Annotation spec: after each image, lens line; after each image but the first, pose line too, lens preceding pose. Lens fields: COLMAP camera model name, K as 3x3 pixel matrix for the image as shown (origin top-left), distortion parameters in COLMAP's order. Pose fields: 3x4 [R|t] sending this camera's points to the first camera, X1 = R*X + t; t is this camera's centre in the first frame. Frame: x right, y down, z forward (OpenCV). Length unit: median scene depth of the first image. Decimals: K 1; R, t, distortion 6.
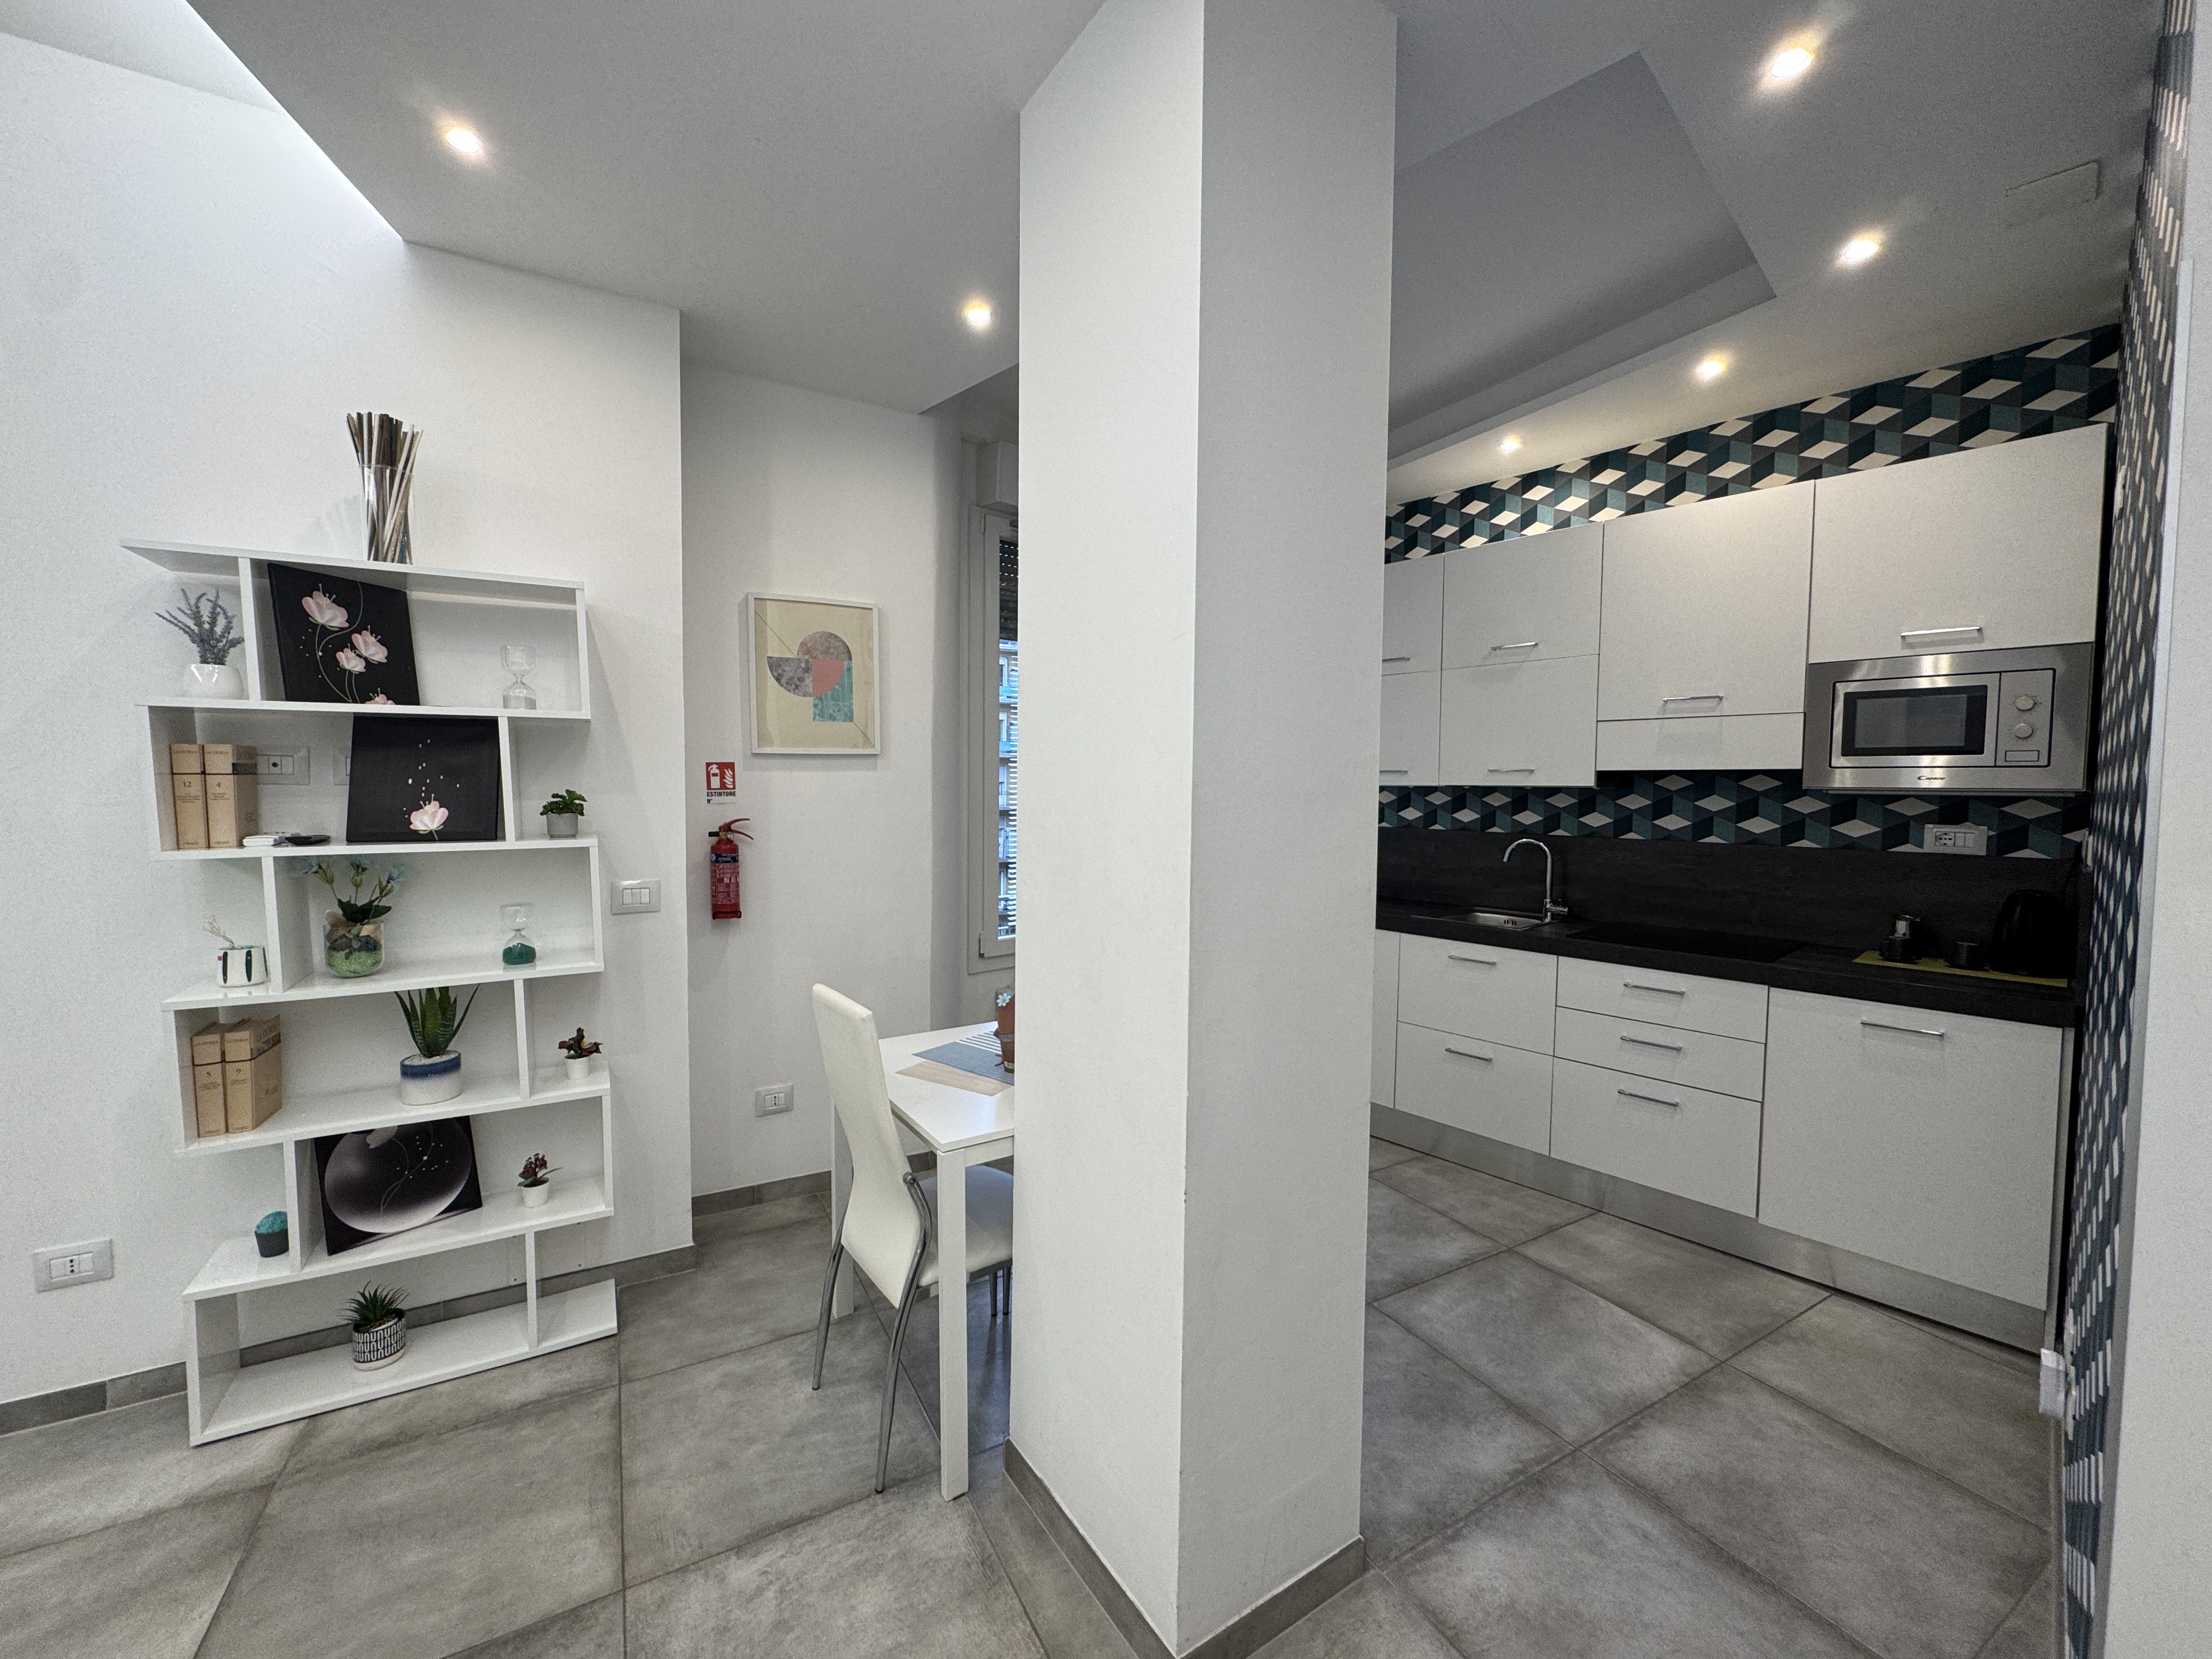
lens RADIAL K [[877.6, 0, 1106.6], [0, 877.6, 828.0], [0, 0, 1]] dist [-0.003082, -0.000092]
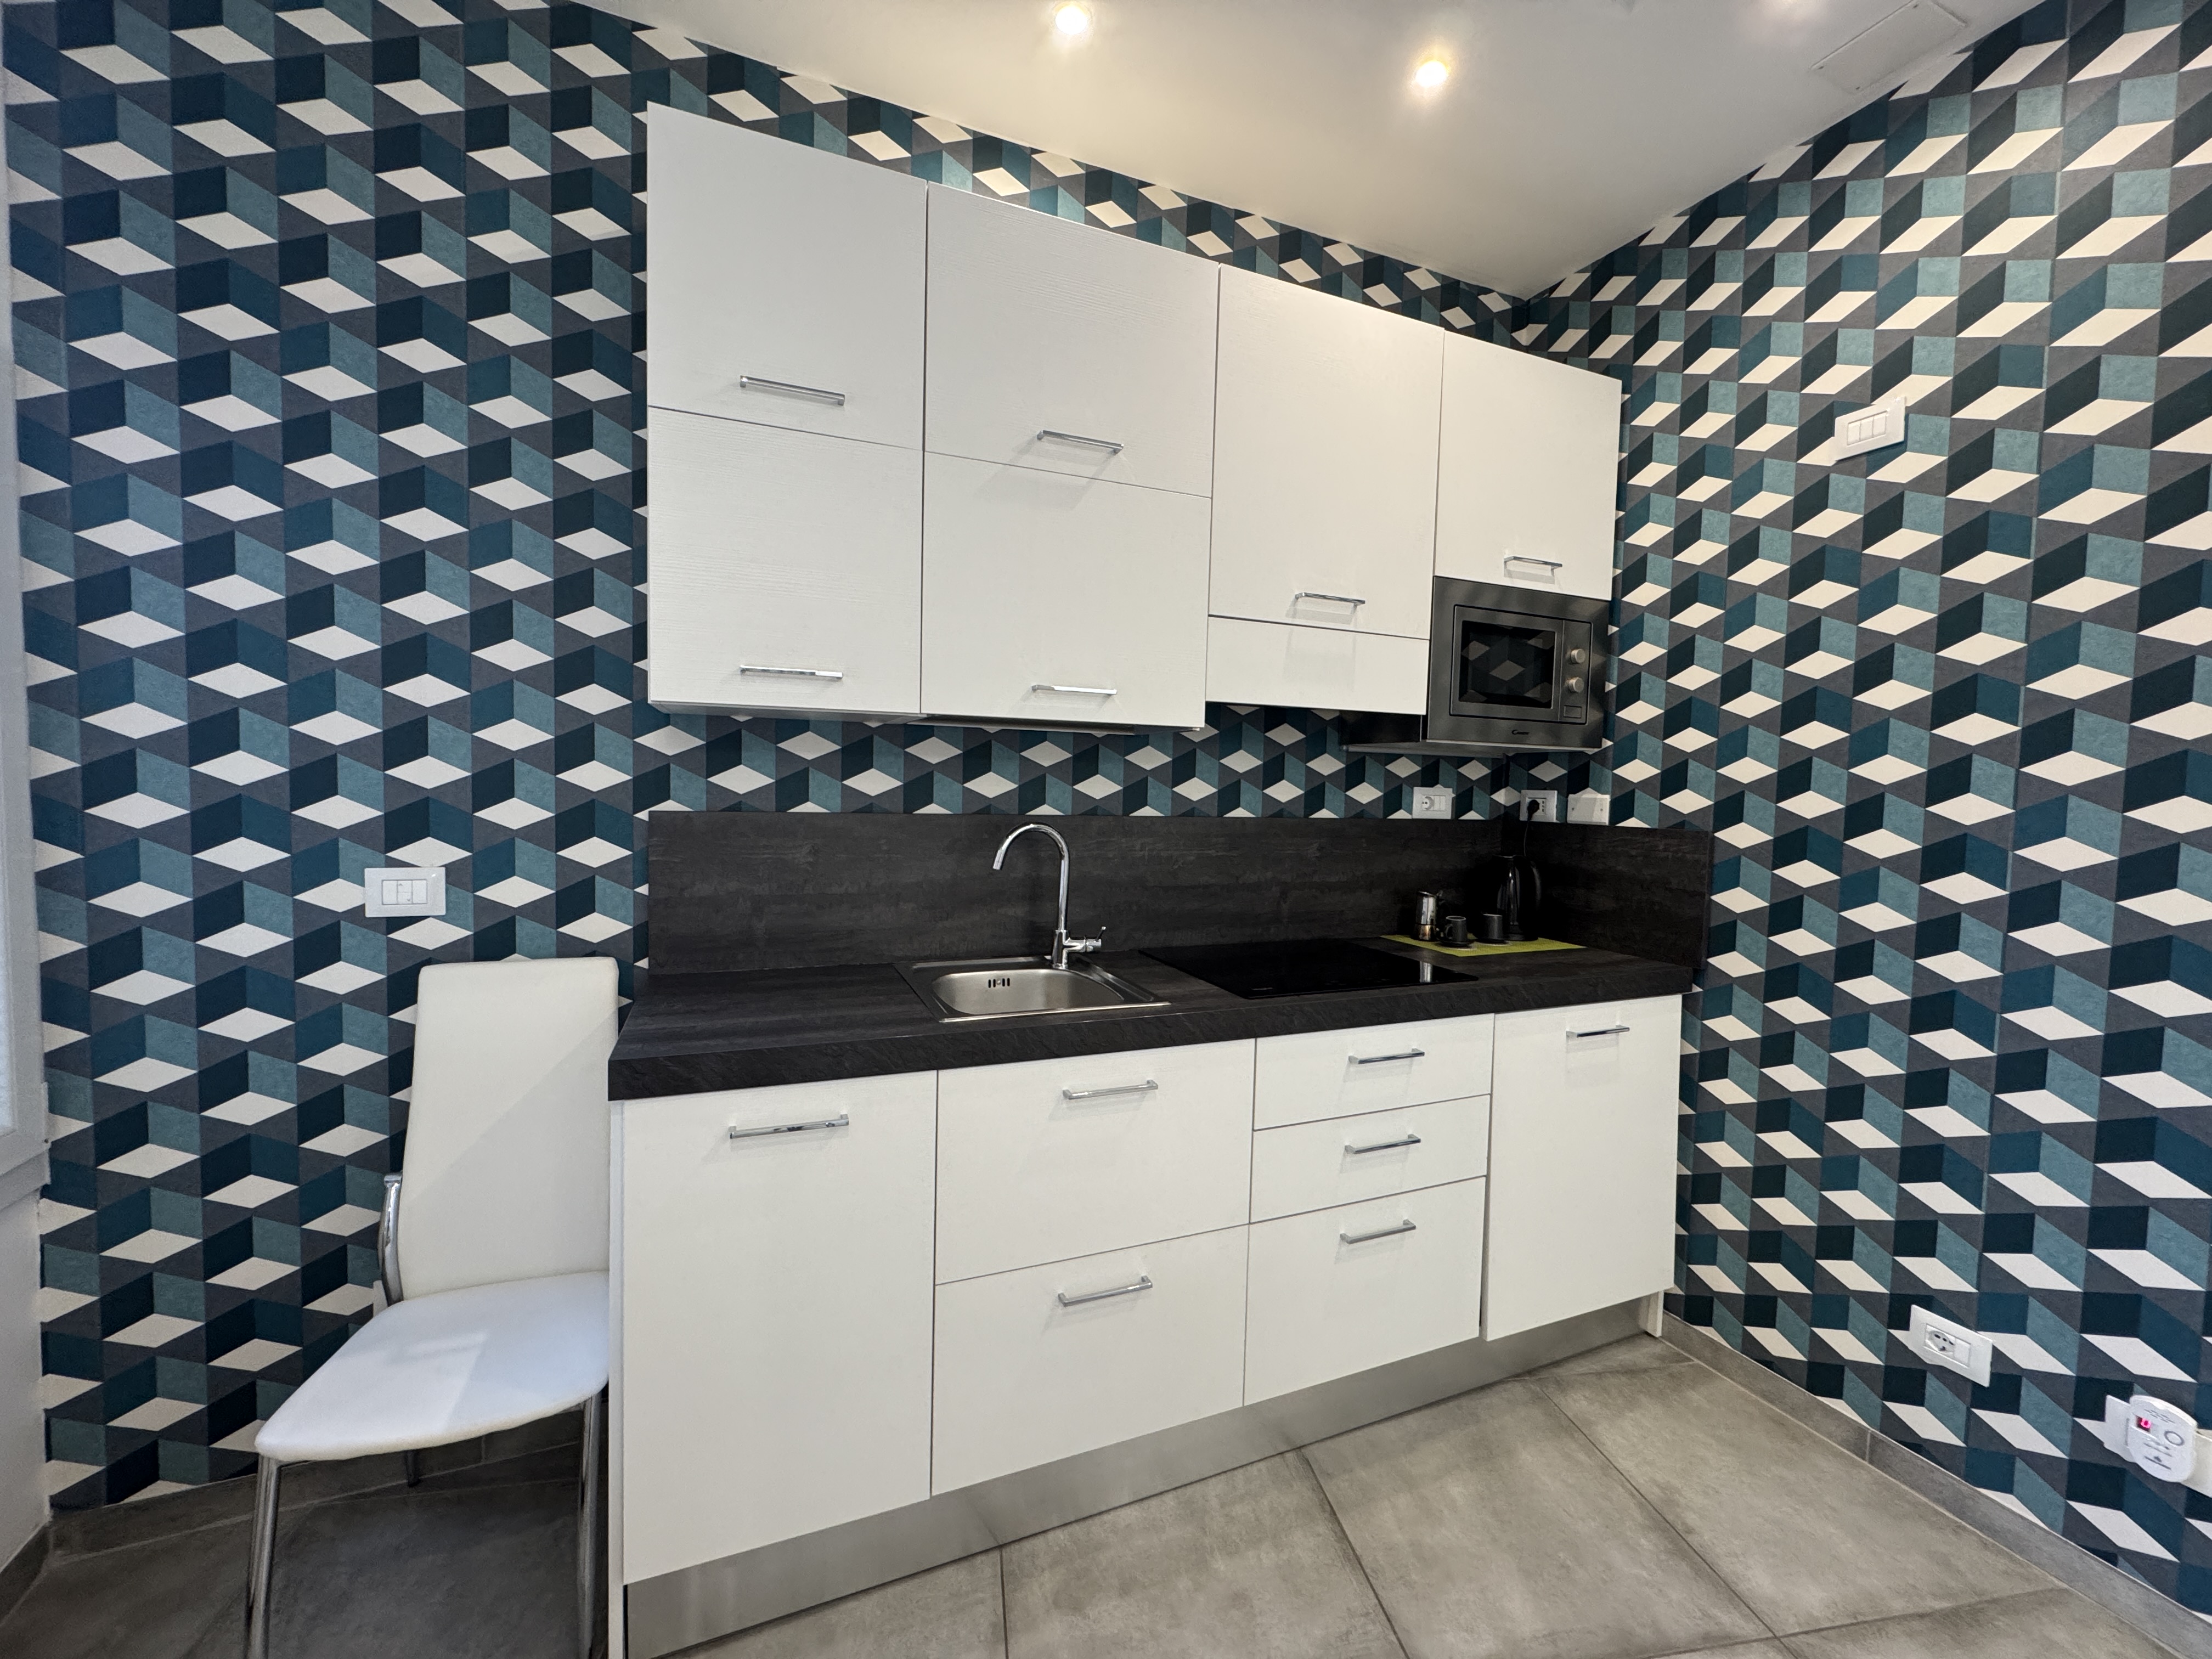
lens RADIAL K [[877.6, 0, 1106.6], [0, 877.6, 828.0], [0, 0, 1]] dist [-0.003082, -0.000092]
pose [[0.318515, -0.059950, 0.946020, -0.017291], [0.019146, 0.998201, 0.056810, -0.016718], [-0.947724, 0.000018, 0.319090, 0.864441]]
